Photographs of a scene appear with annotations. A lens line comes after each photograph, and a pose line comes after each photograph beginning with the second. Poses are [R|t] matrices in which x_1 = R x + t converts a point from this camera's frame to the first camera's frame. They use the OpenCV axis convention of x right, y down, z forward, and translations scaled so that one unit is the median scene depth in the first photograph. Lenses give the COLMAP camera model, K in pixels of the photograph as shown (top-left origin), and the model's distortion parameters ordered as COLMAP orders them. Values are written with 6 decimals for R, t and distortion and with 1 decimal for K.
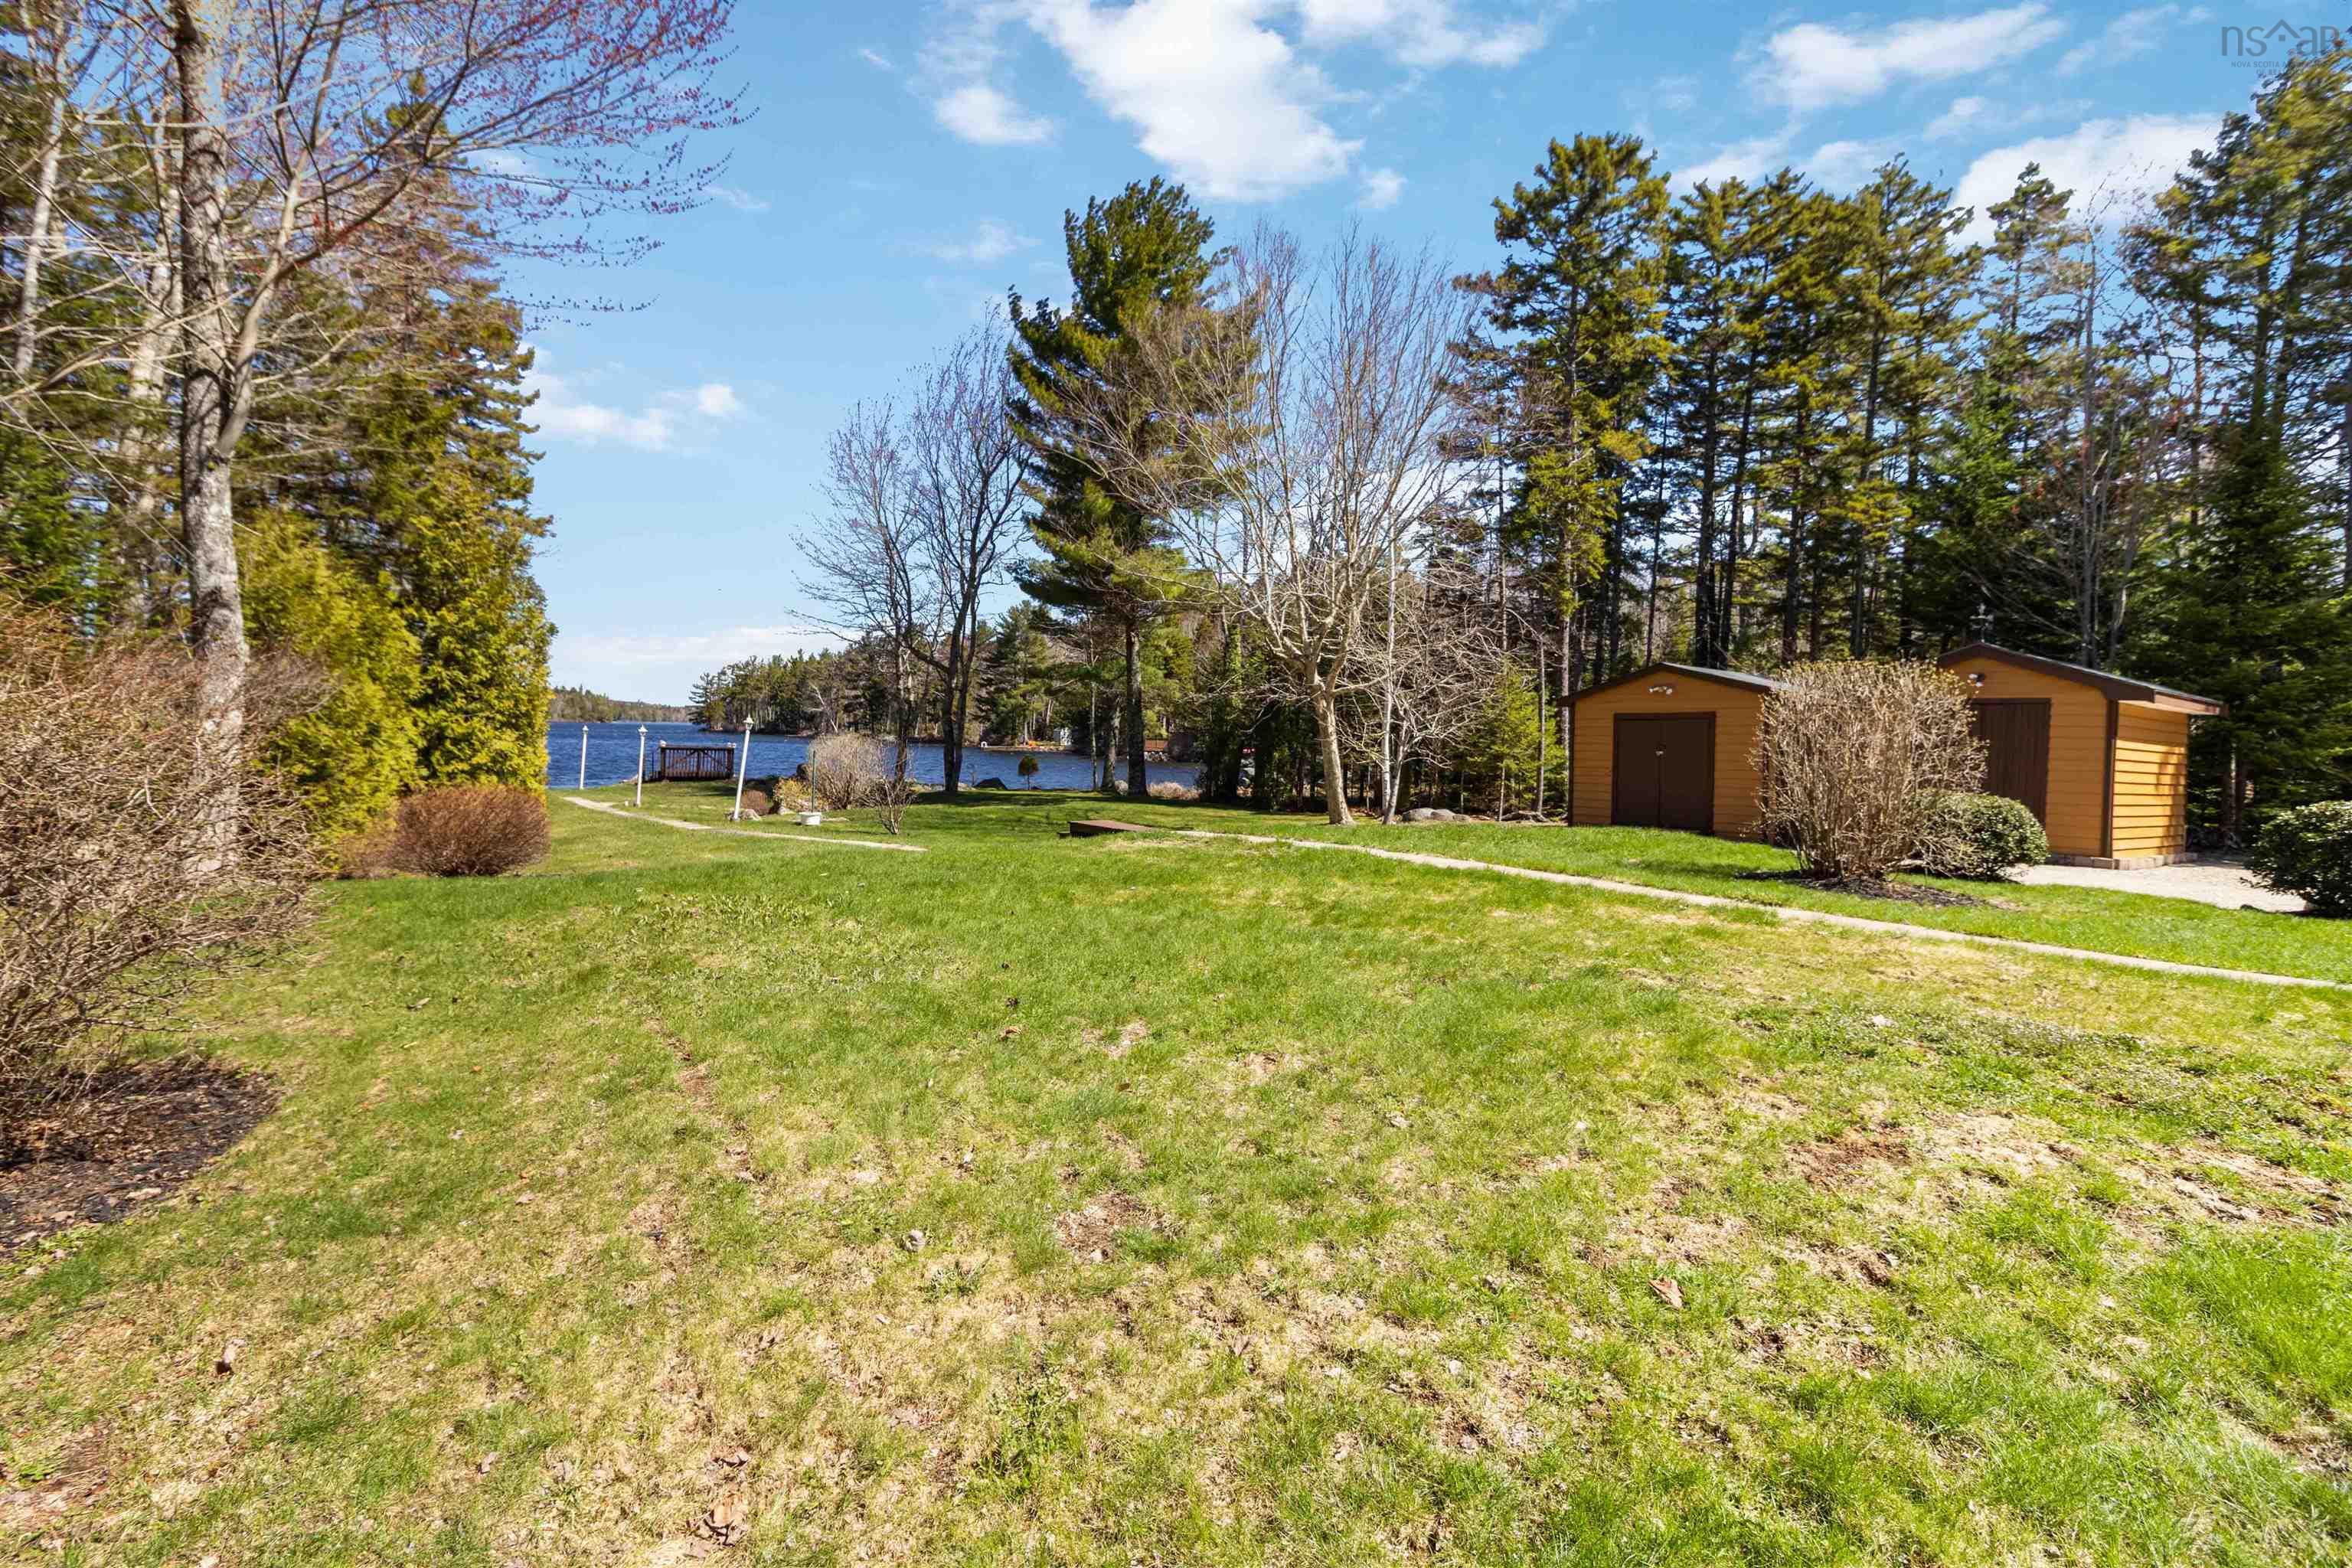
lens RADIAL K [[1122.8, 0, 1174.6], [0, 1122.8, 790.2], [0, 0, 1]] dist [-0.002335, -0.000060]
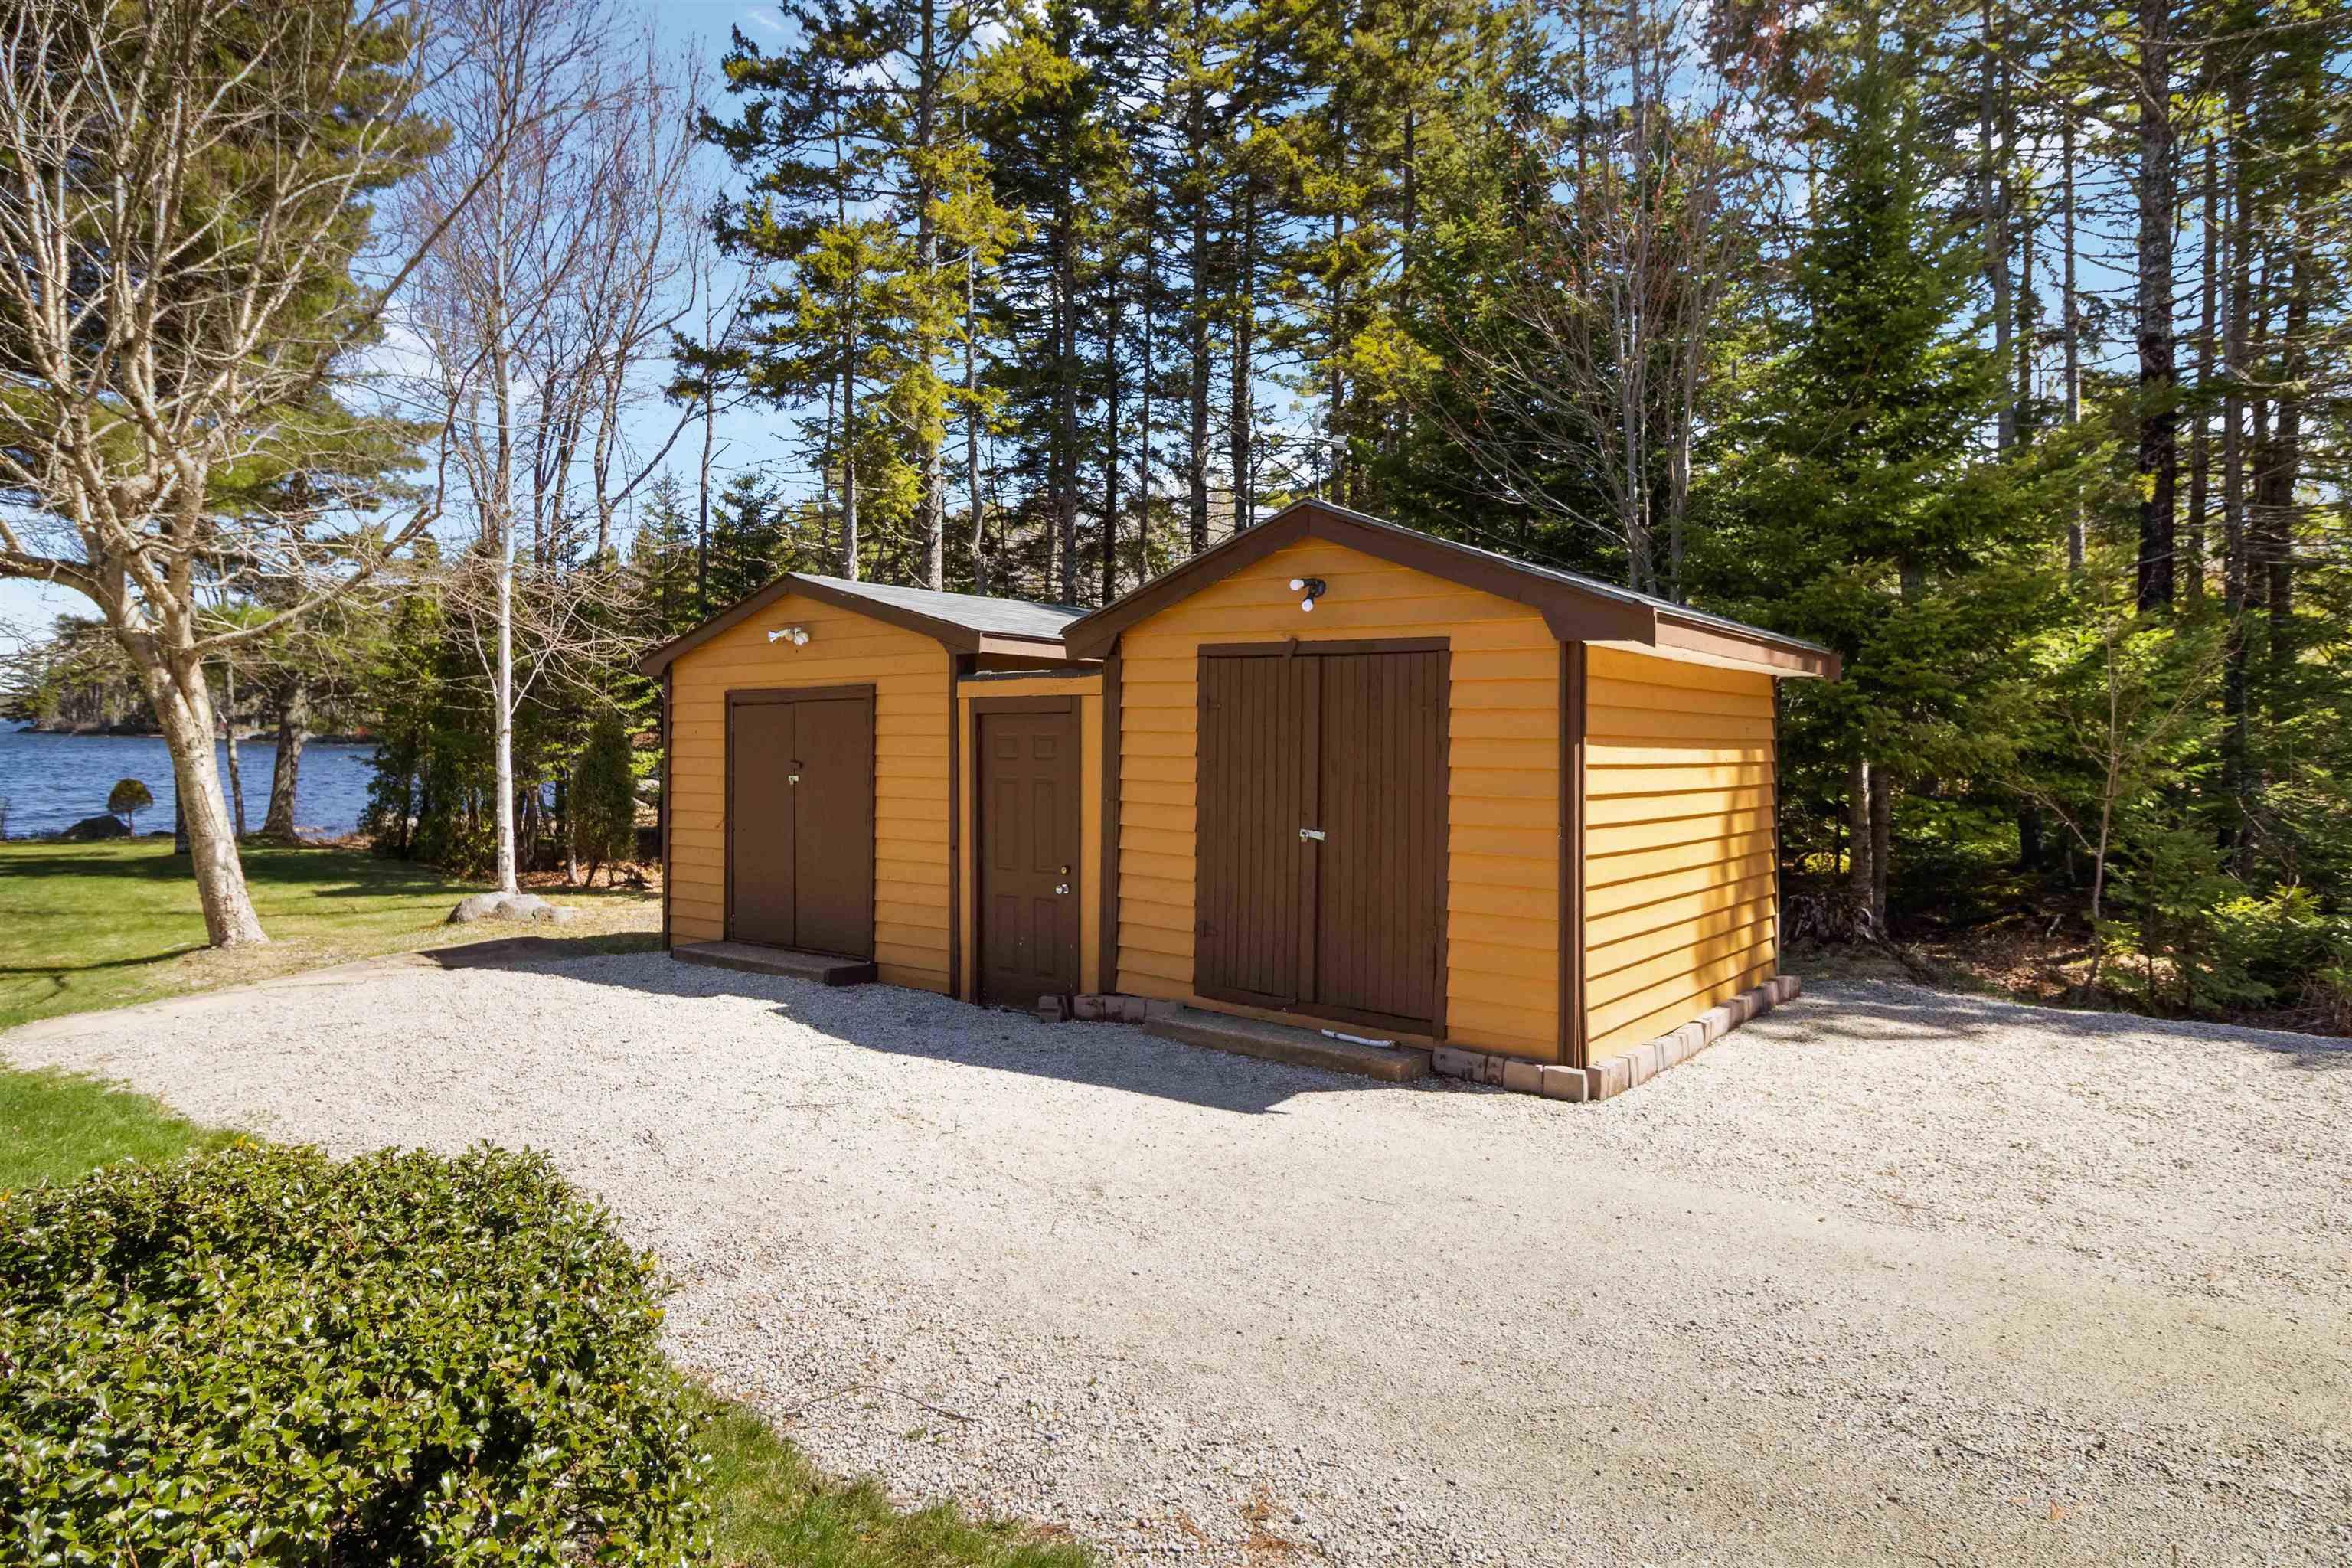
lens RADIAL K [[1366.0, 0, 1177.4], [0, 1366.0, 769.4], [0, 0, 1]] dist [0.000692, 0.000155]
pose [[0.957293, -0.026395, 0.287911, 0.559077], [0.030858, 0.999464, -0.010972, -0.034555], [-0.287467, 0.019387, 0.957594, 0.582224]]
